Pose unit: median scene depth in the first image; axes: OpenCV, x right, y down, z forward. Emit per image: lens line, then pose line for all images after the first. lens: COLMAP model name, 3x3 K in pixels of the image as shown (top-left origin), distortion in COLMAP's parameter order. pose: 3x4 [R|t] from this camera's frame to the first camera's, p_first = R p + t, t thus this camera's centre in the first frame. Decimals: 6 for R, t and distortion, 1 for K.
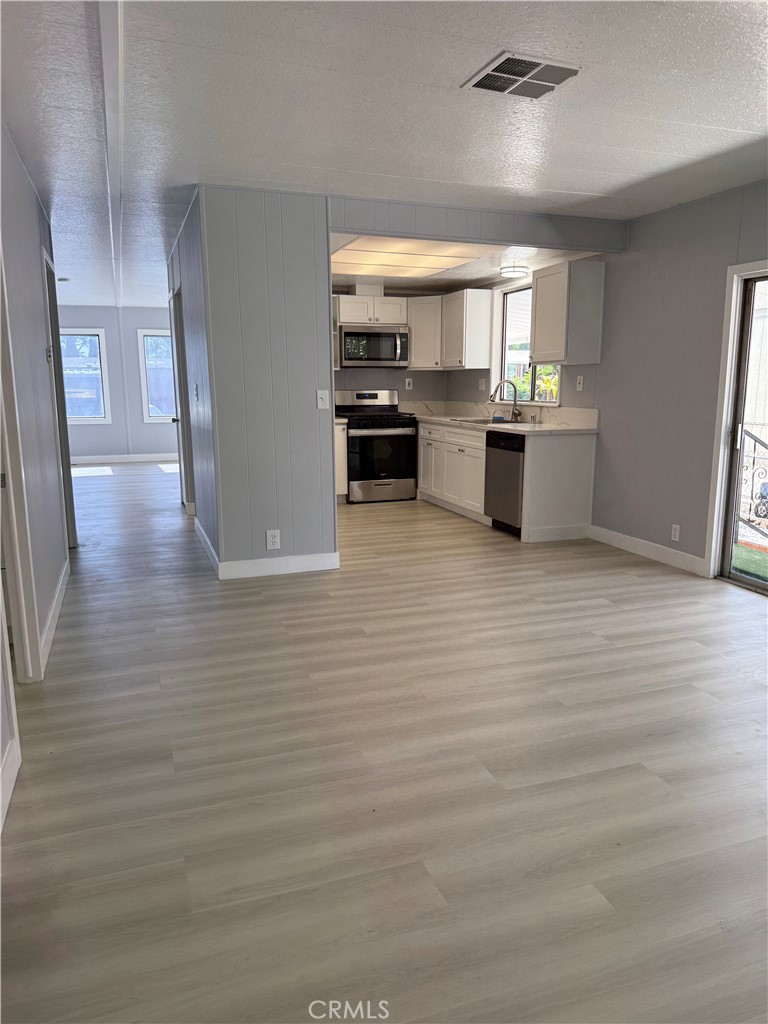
lens RADIAL K [[737.2, 0, 395.6], [0, 737.2, 542.9], [0, 0, 1]] dist [0.016238, -0.027397]
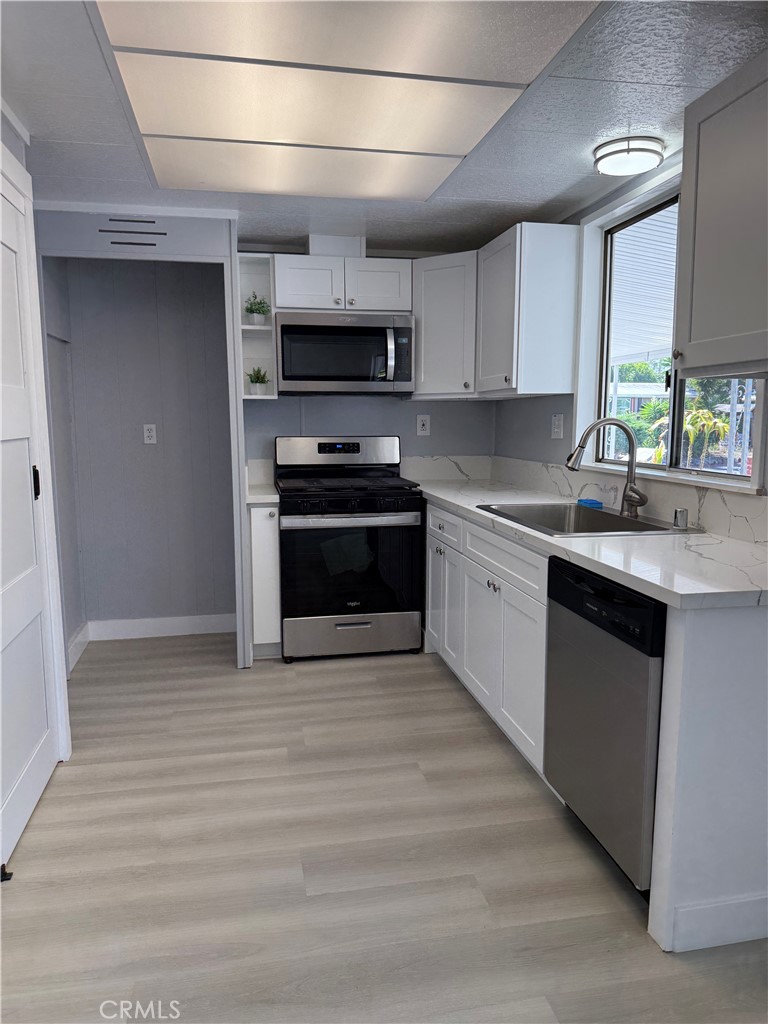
lens RADIAL K [[737.2, 0, 382.5], [0, 737.2, 510.8], [0, 0, 1]] dist [0.016238, -0.027397]
pose [[0.986964, 0.018542, -0.159867, 0.083118], [-0.032777, 0.995680, -0.086871, -0.116299], [0.157566, 0.090978, 0.983309, 0.520394]]
